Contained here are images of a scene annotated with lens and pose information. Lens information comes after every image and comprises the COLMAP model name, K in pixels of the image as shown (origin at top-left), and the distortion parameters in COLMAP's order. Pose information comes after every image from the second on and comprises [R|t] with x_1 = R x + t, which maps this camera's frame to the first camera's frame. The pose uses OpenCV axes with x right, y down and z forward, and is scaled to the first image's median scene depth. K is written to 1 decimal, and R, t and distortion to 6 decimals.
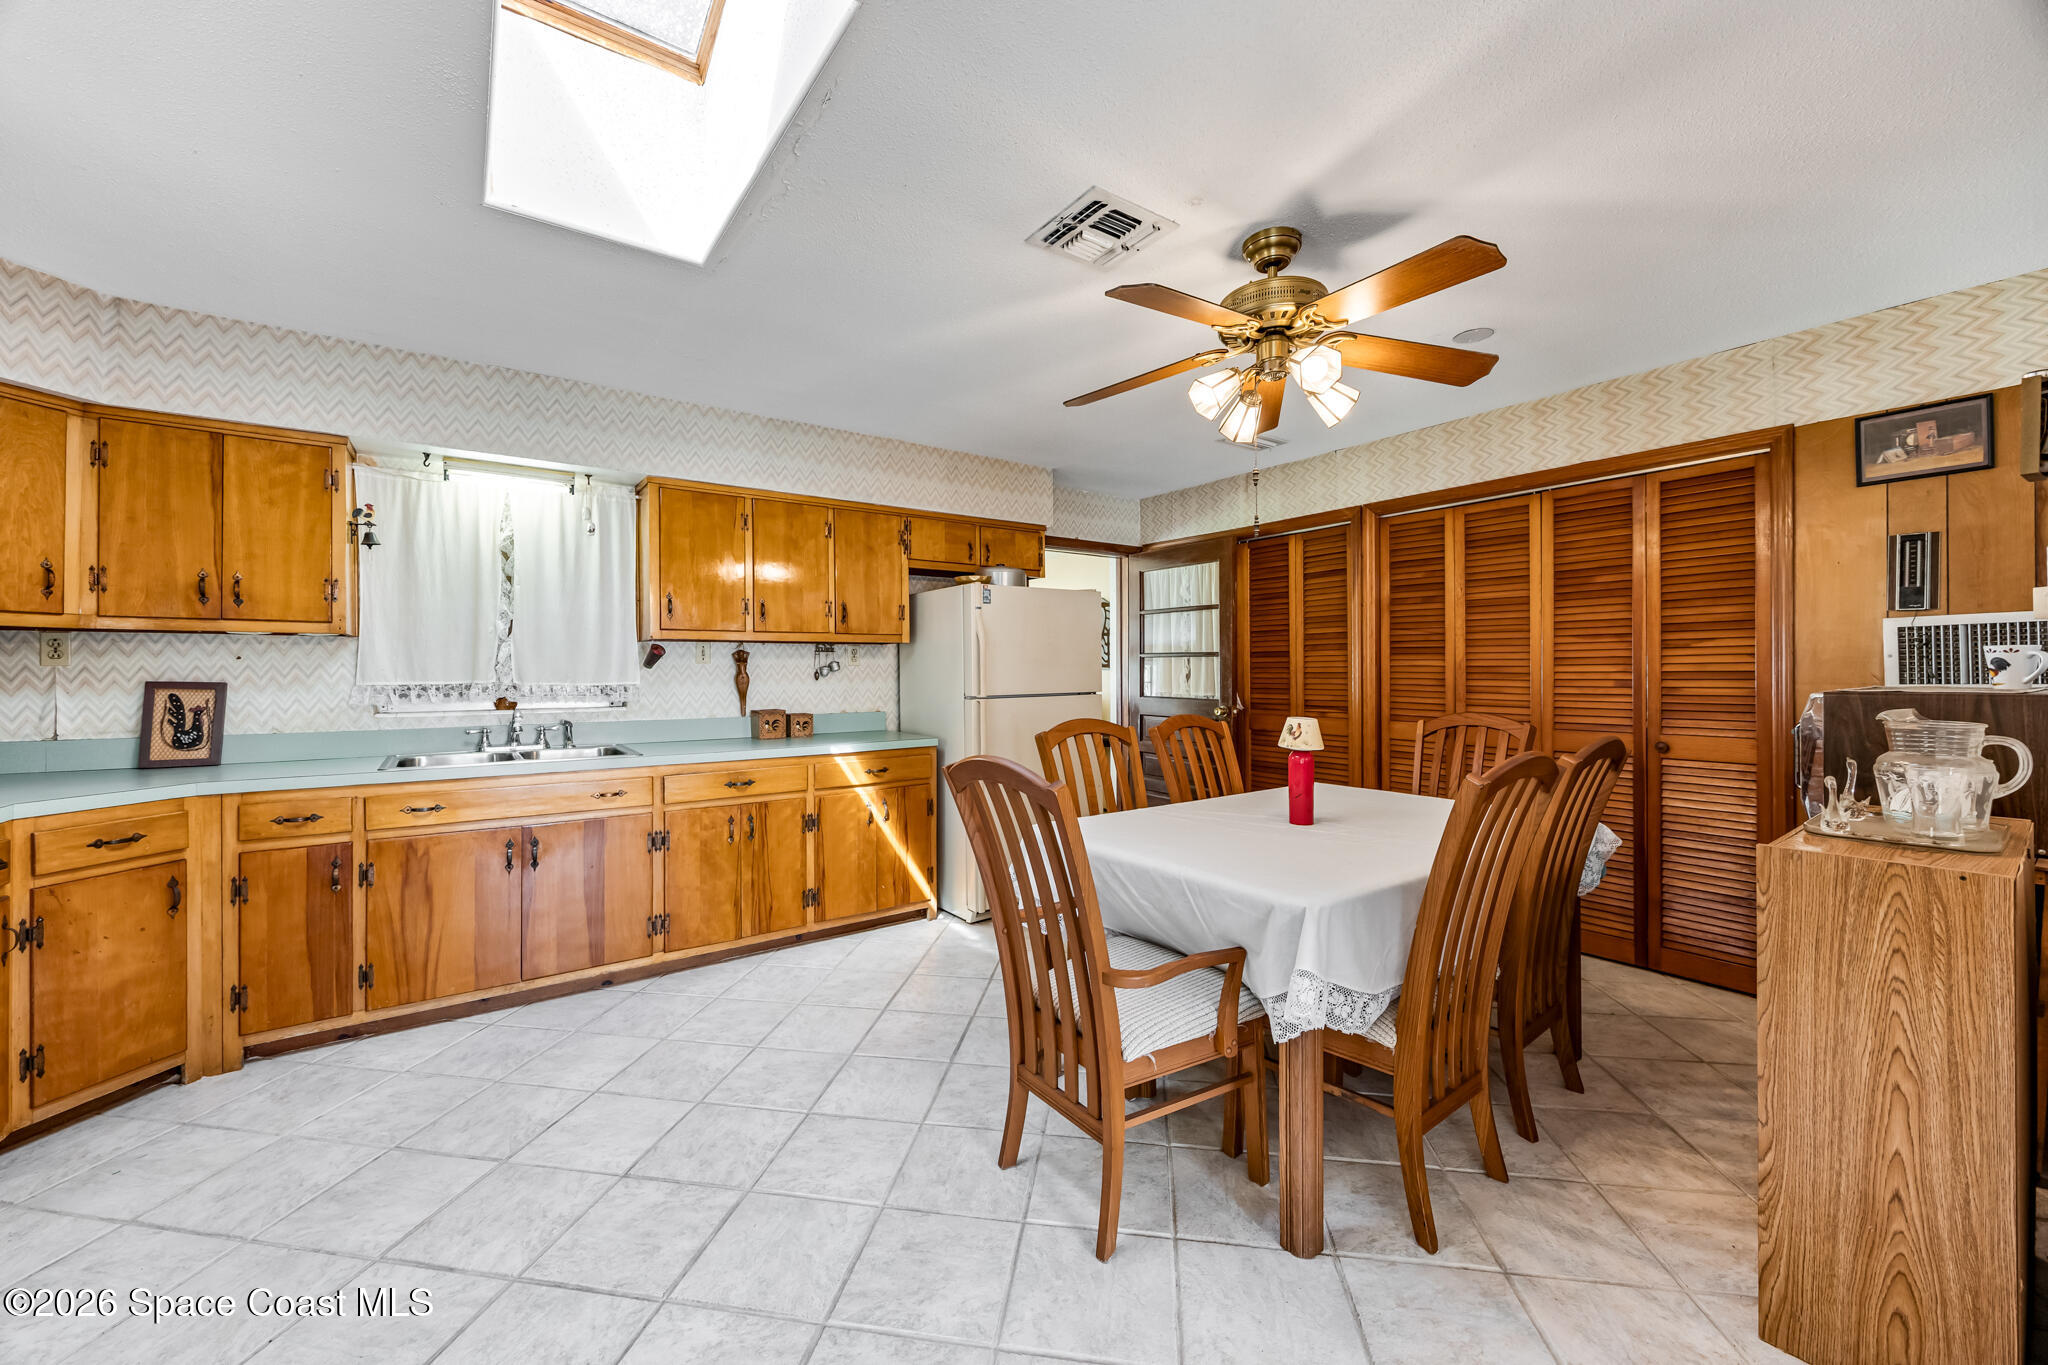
lens RADIAL K [[799.1, 0, 1021.8], [0, 799.1, 672.7], [0, 0, 1]] dist [0.003687, 0.000172]
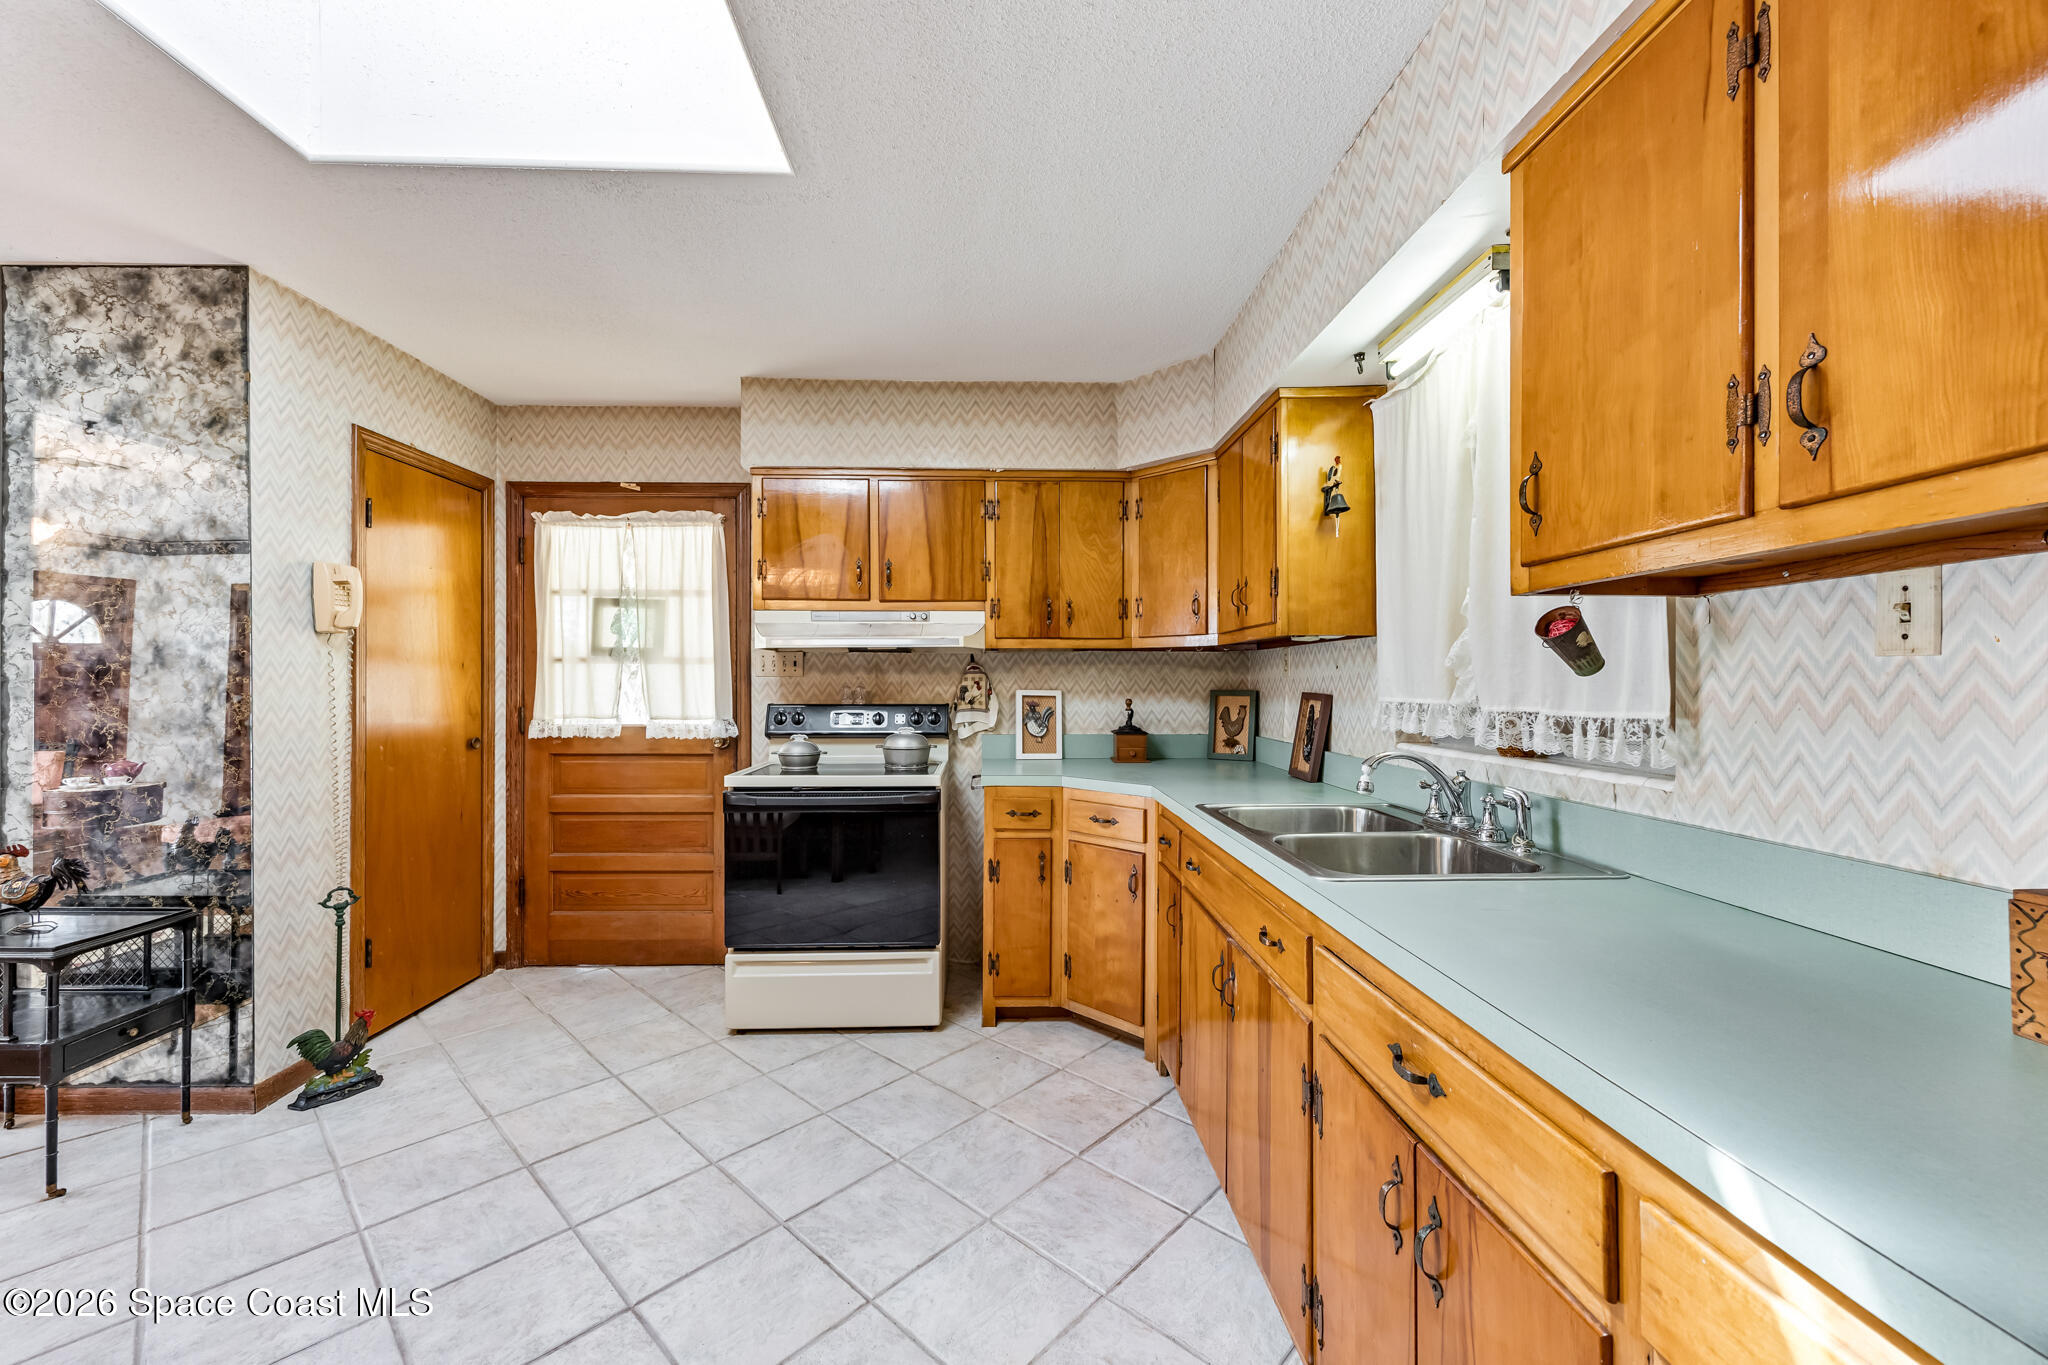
lens RADIAL K [[799.1, 0, 1011.9], [0, 799.1, 686.4], [0, 0, 1]] dist [0.003687, 0.000172]
pose [[-0.564863, 0.003212, -0.825178, -0.047352], [-0.001236, 0.999988, 0.004739, 0.001664], [0.825184, 0.003697, -0.564853, 1.596267]]
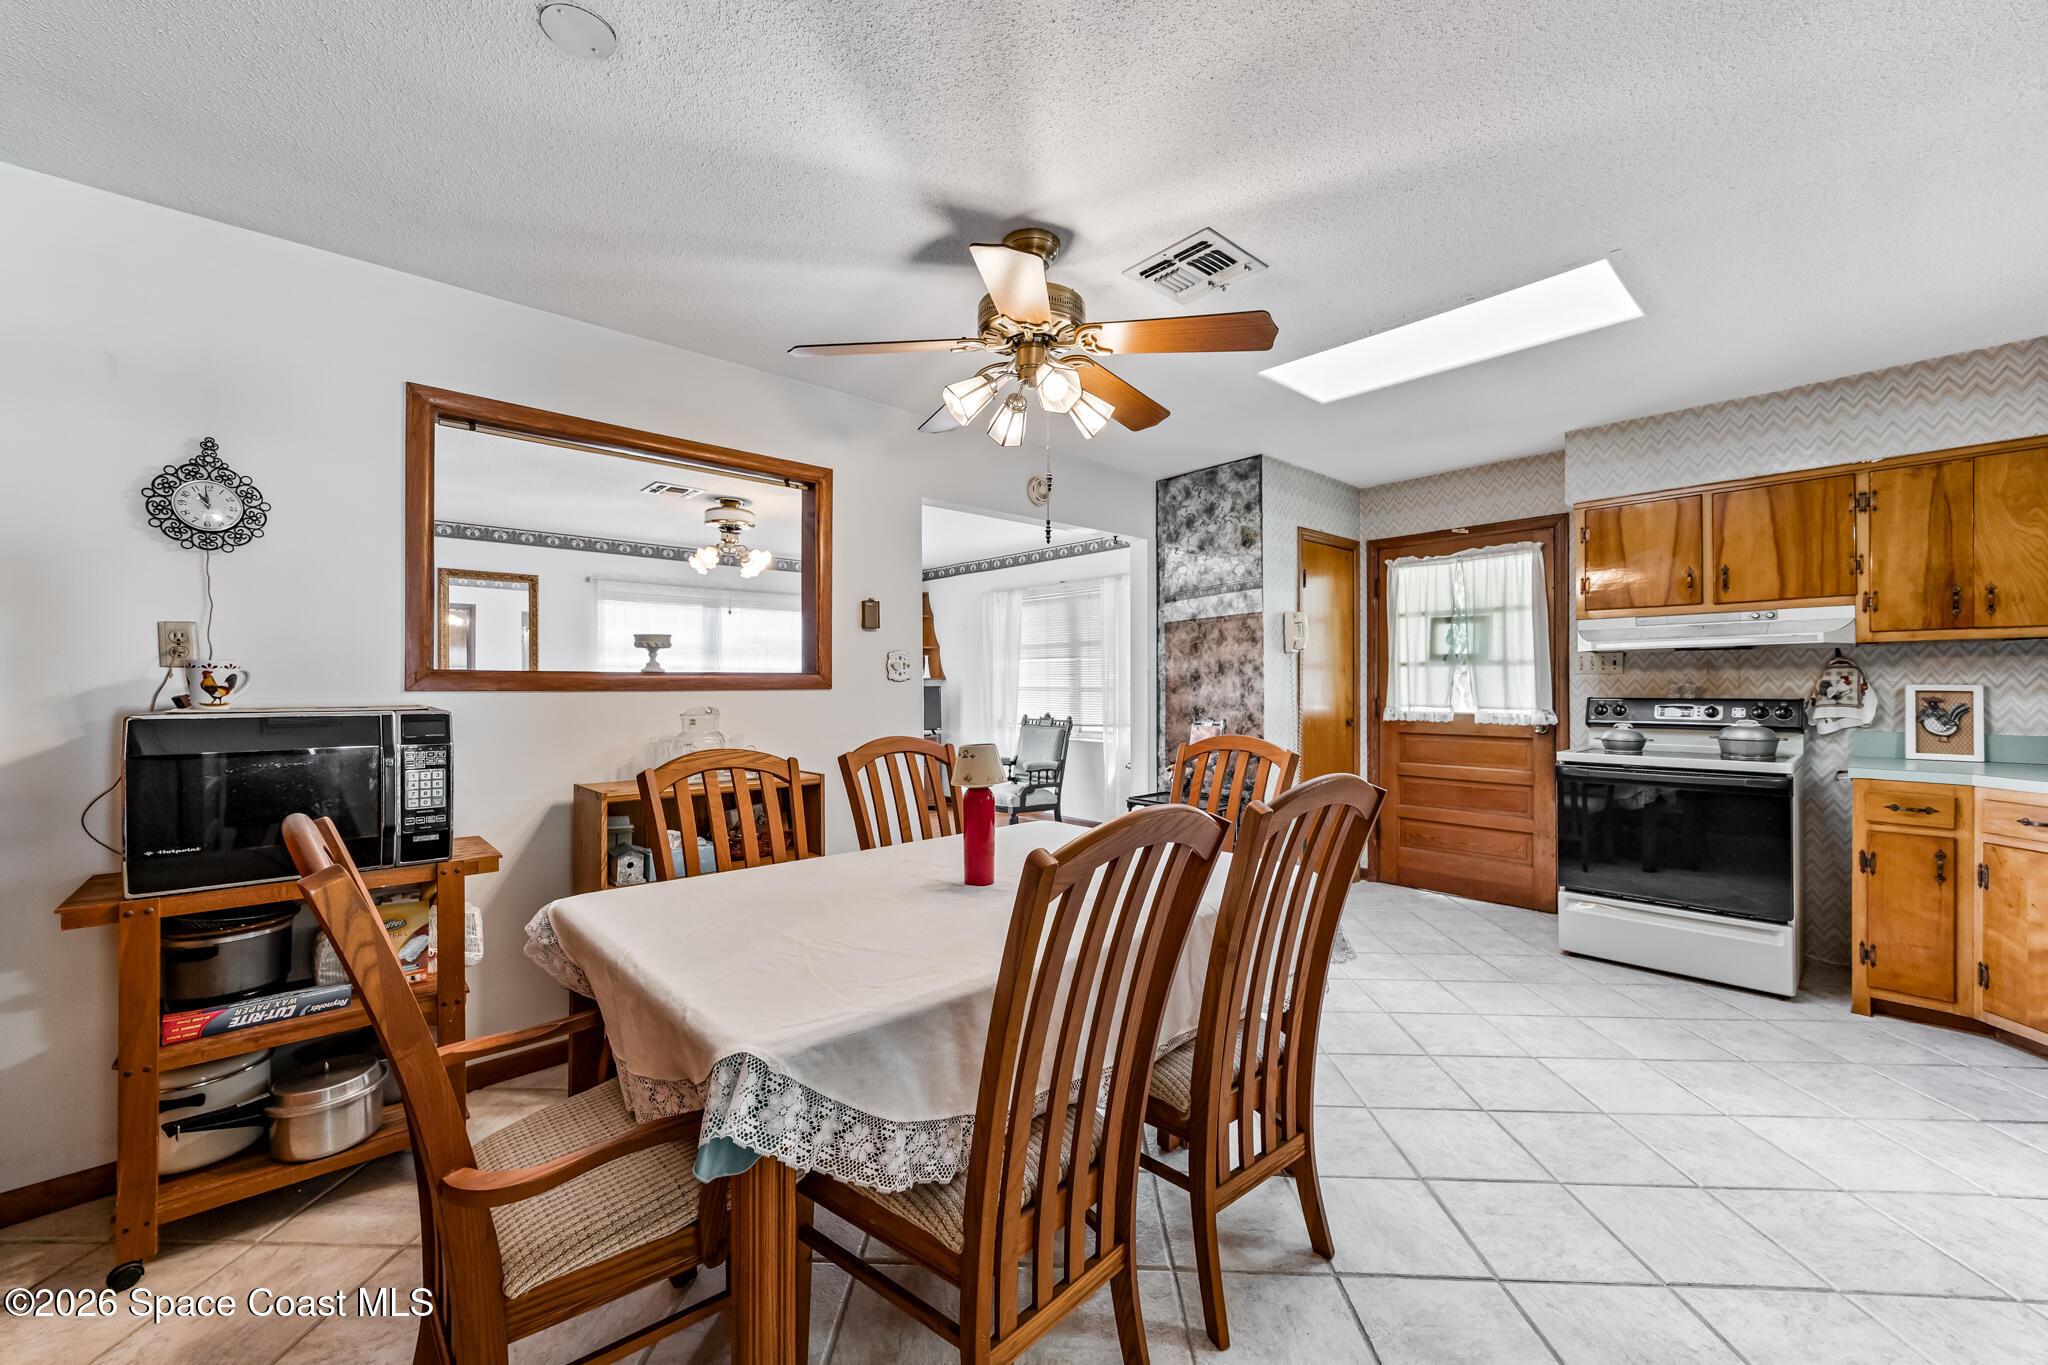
lens RADIAL K [[799.1, 0, 1006.2], [0, 799.1, 686.8], [0, 0, 1]] dist [0.003687, 0.000172]
pose [[-0.994174, 0.007121, -0.107547, 0.453718], [0.006732, 0.999969, 0.003979, 0.002686], [0.107572, 0.003232, -0.994192, 2.004435]]
